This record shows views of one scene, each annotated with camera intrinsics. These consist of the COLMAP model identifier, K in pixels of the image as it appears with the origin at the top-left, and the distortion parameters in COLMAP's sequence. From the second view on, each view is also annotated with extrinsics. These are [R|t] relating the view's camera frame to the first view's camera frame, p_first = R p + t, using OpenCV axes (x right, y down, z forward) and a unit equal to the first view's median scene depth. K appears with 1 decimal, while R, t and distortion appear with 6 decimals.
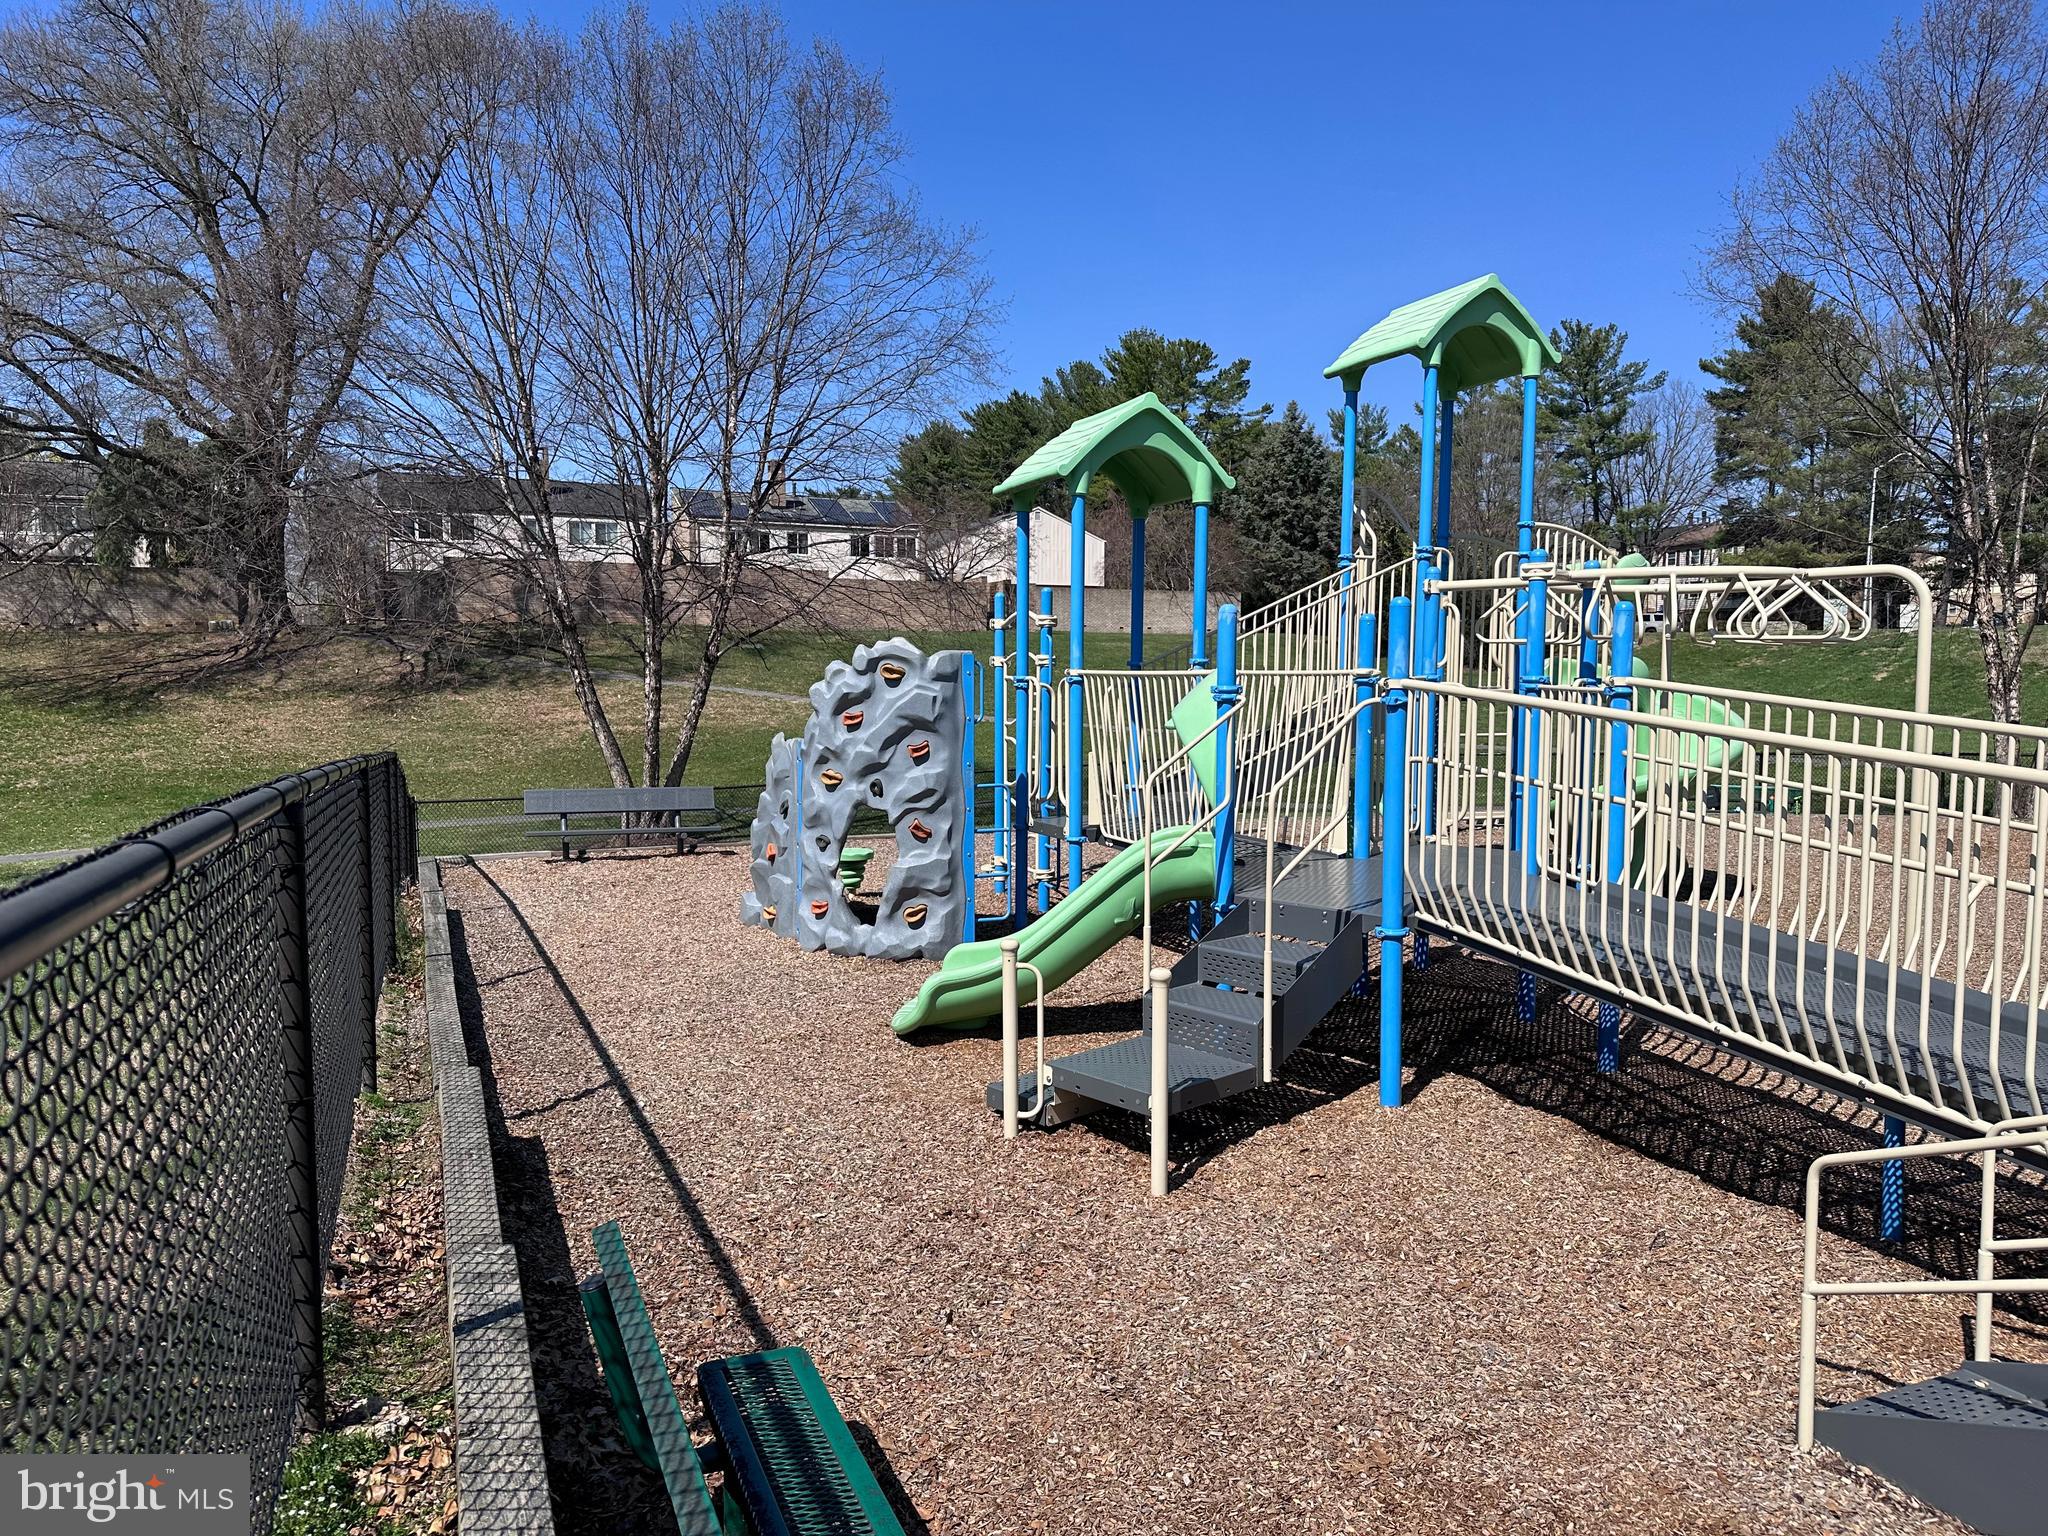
lens RADIAL K [[1442.1, 0, 1026.3], [0, 1442.1, 769.7], [0, 0, 1]] dist [0.050369, -0.003743]
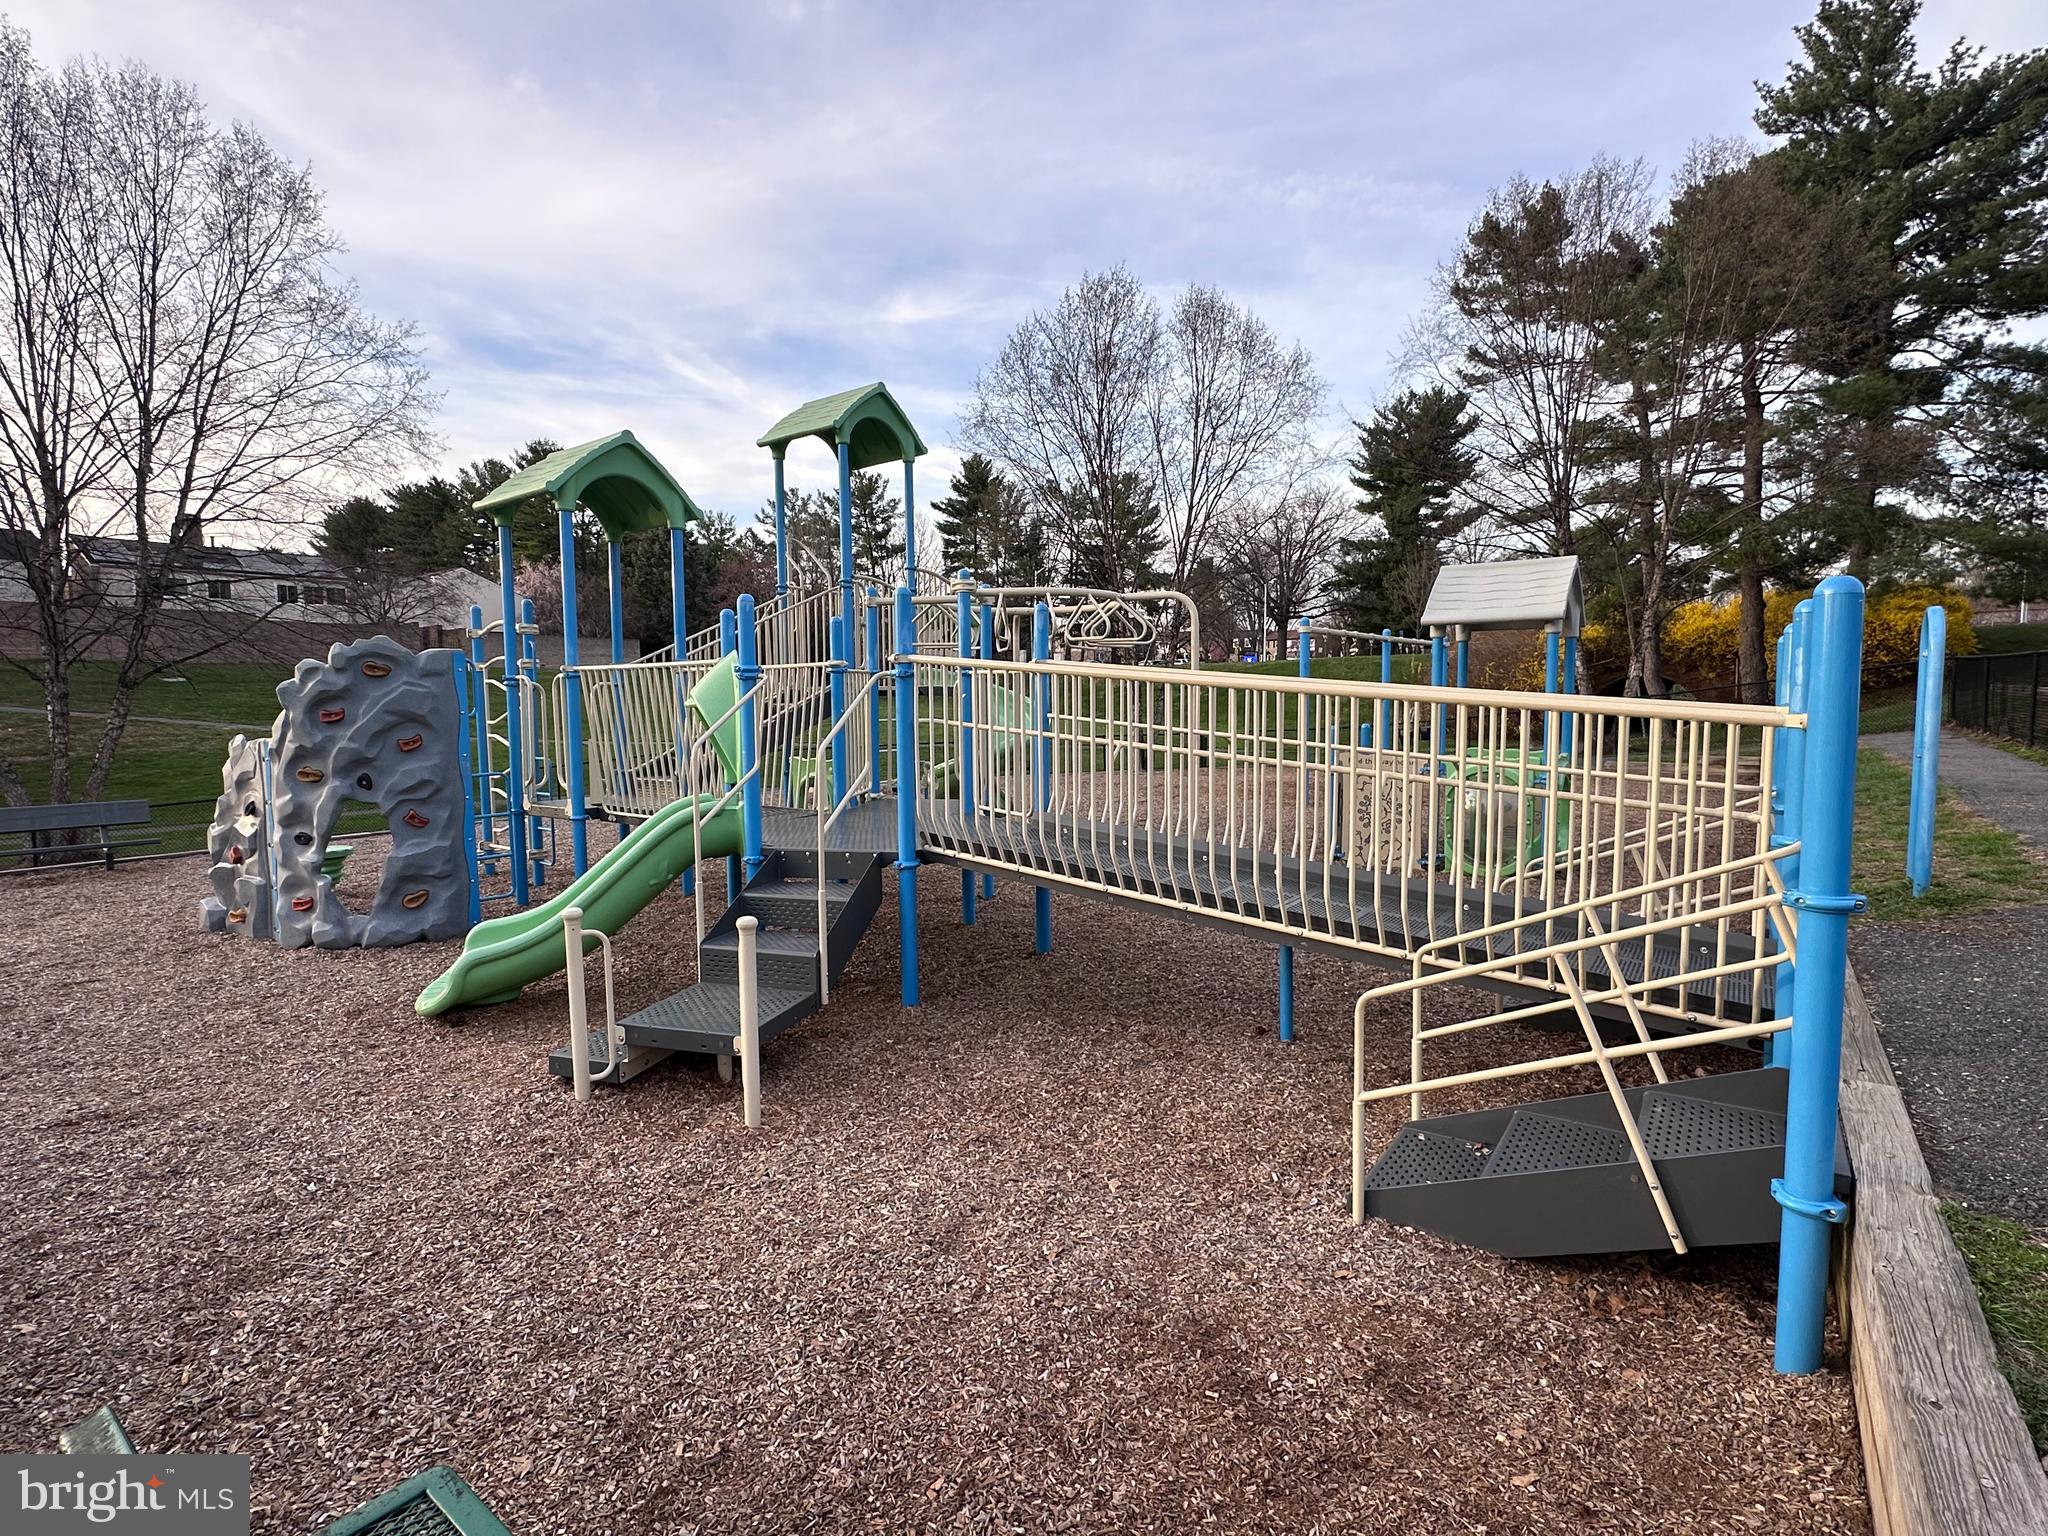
lens RADIAL K [[991.0, 0, 1015.2], [0, 991.0, 759.8], [0, 0, 1]] dist [-0.002451, -0.000198]
pose [[0.867228, -0.044042, 0.495960, -0.044238], [0.049174, 0.998787, 0.002709, 0.015596], [-0.495477, 0.022039, 0.868341, 0.136372]]
